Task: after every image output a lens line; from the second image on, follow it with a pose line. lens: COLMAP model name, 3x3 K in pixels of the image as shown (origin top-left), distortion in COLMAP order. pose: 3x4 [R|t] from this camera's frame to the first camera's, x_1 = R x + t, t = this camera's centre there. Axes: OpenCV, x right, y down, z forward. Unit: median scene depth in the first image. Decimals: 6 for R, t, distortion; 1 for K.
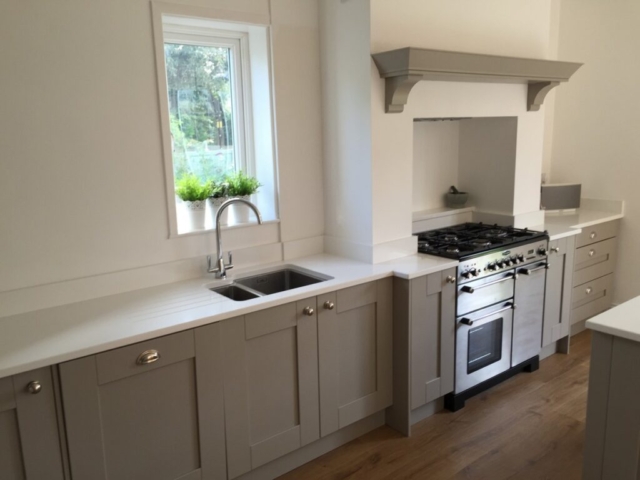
lens RADIAL K [[551.1, 0, 320.0], [0, 551.1, 240.0], [0, 0, 1]] dist [0.078158, -0.099646]
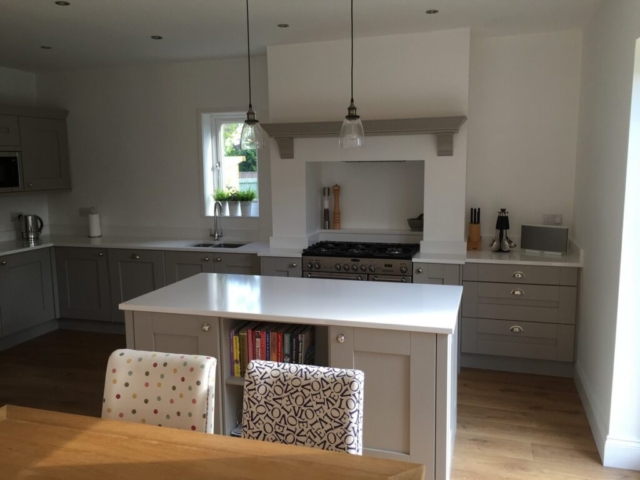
lens RADIAL K [[551.1, 0, 320.0], [0, 551.1, 240.0], [0, 0, 1]] dist [0.078158, -0.099646]
pose [[0.567353, 0.135952, -0.812175, 1.471385], [-0.167143, 0.984760, 0.048083, -0.080149], [0.806334, 0.108469, 0.581430, 0.141274]]
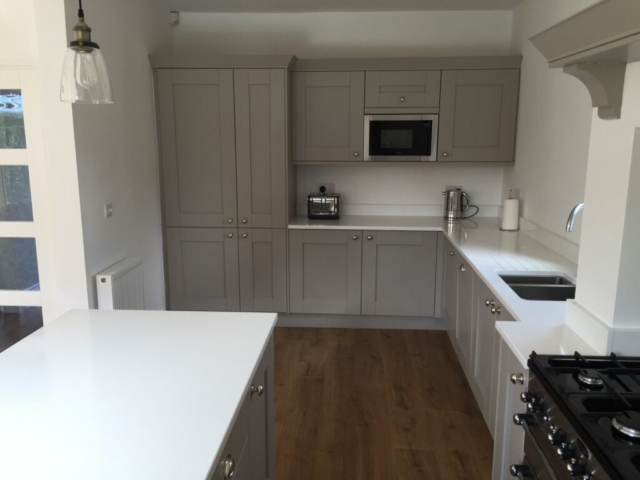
lens RADIAL K [[551.1, 0, 320.0], [0, 551.1, 240.0], [0, 0, 1]] dist [0.078158, -0.099646]
pose [[-0.670291, 0.172896, -0.721676, 0.801735], [-0.127625, 0.931134, 0.341615, -0.260982], [0.731041, 0.321086, -0.602065, 1.129144]]
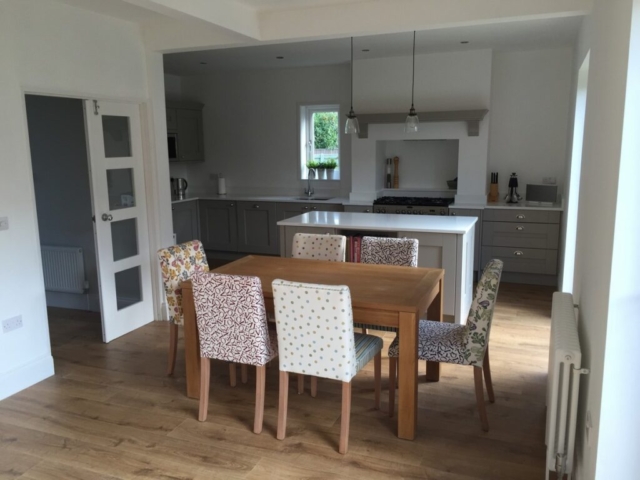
lens RADIAL K [[551.1, 0, 320.0], [0, 551.1, 240.0], [0, 0, 1]] dist [0.078158, -0.099646]
pose [[0.497968, 0.175718, -0.849206, 2.029823], [-0.174069, 0.979579, 0.100622, -0.004182], [0.849546, 0.097714, 0.518386, -0.335404]]
